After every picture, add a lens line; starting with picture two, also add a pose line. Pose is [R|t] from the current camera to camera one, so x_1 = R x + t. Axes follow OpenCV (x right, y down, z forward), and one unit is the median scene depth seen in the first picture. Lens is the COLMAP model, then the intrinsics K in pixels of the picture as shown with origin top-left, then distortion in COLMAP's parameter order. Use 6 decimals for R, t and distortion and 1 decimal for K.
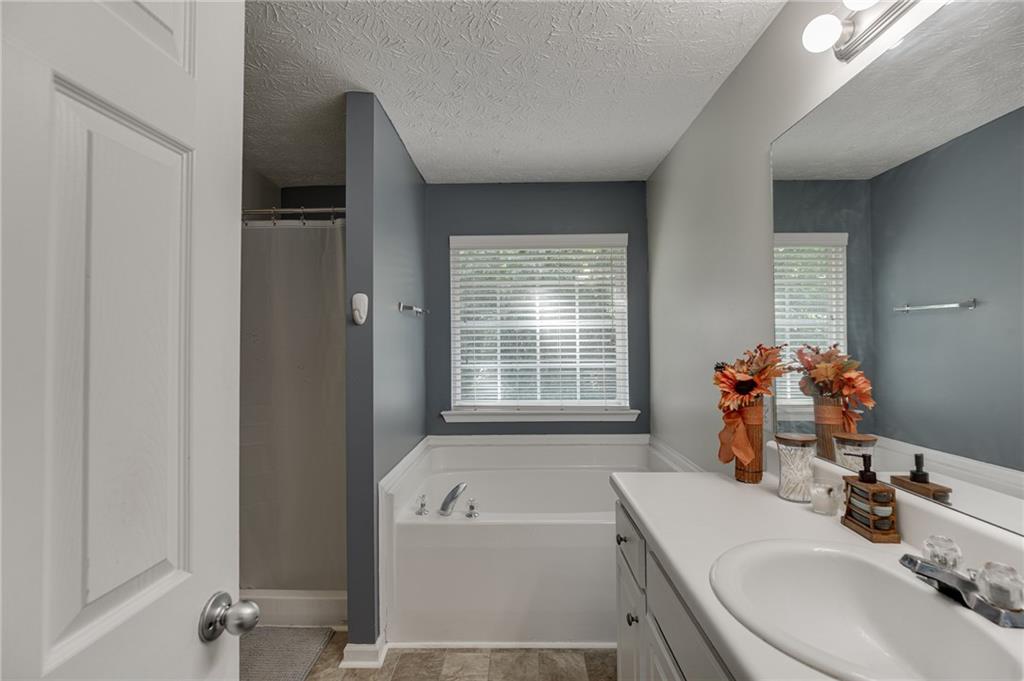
lens RADIAL K [[463.4, 0, 511.5], [0, 463.4, 332.1], [0, 0, 1]] dist [-0.016909, 0.006574]
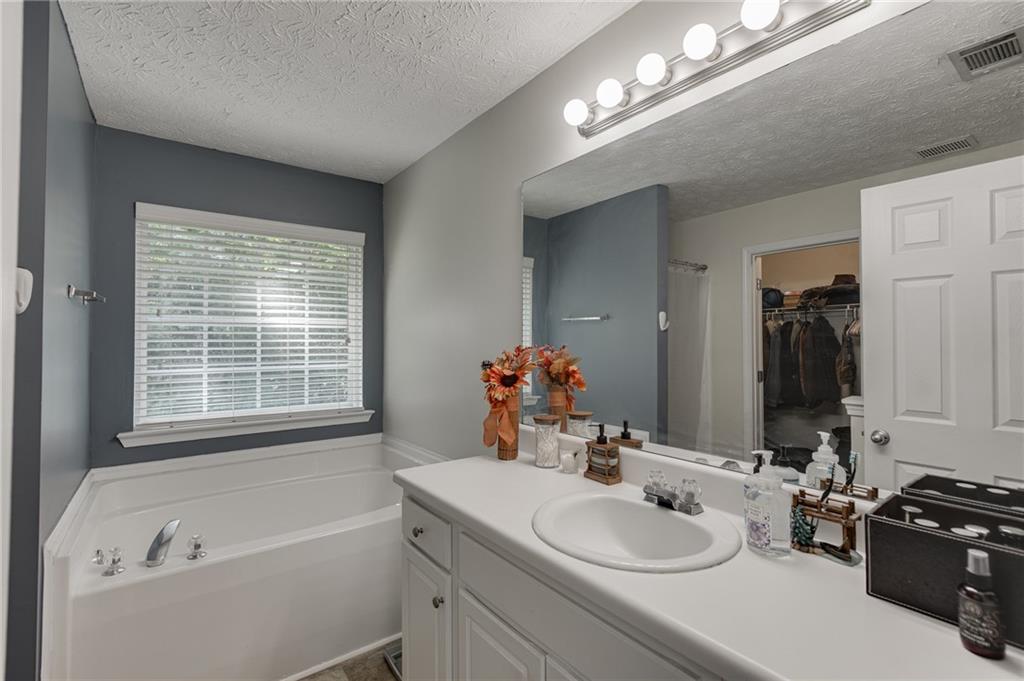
lens RADIAL K [[463.4, 0, 511.5], [0, 463.4, 332.1], [0, 0, 1]] dist [-0.016909, 0.006574]
pose [[0.784696, 0.019239, 0.619582, -0.112993], [-0.018669, 0.999798, -0.007400, 0.000609], [-0.619599, -0.005760, 0.784897, 0.022727]]
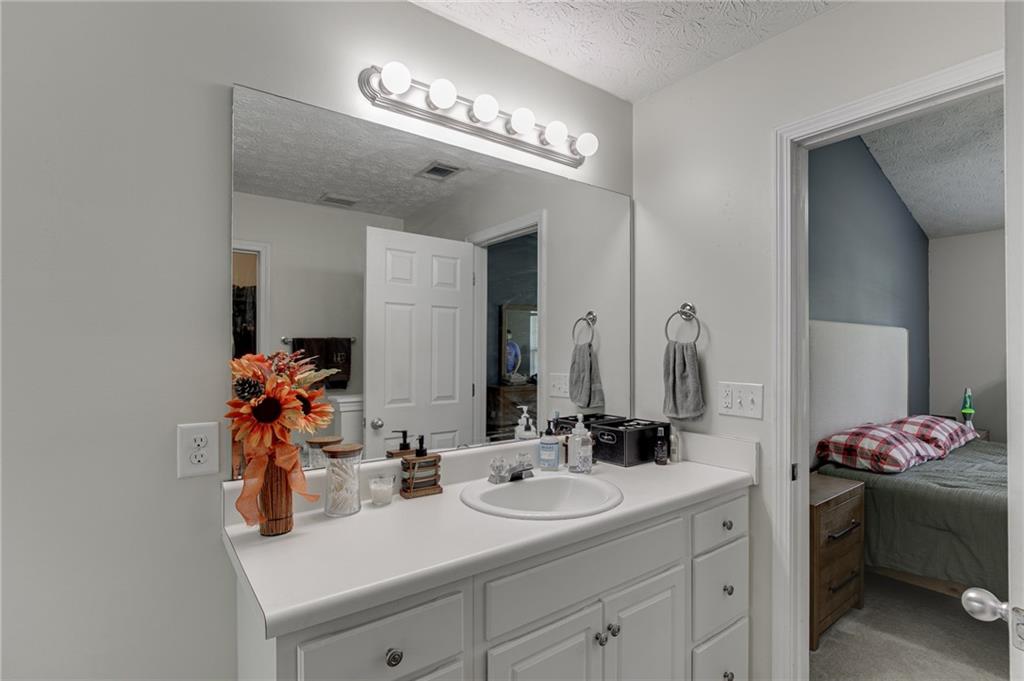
lens RADIAL K [[498.1, 0, 538.4], [0, 498.1, 349.5], [0, 0, 1]] dist [-0.000625, 0.000114]
pose [[-0.637305, 0.009314, 0.770555, -0.188532], [-0.013601, 0.999635, -0.023332, 0.017811], [-0.770491, -0.025350, -0.636946, 0.576061]]
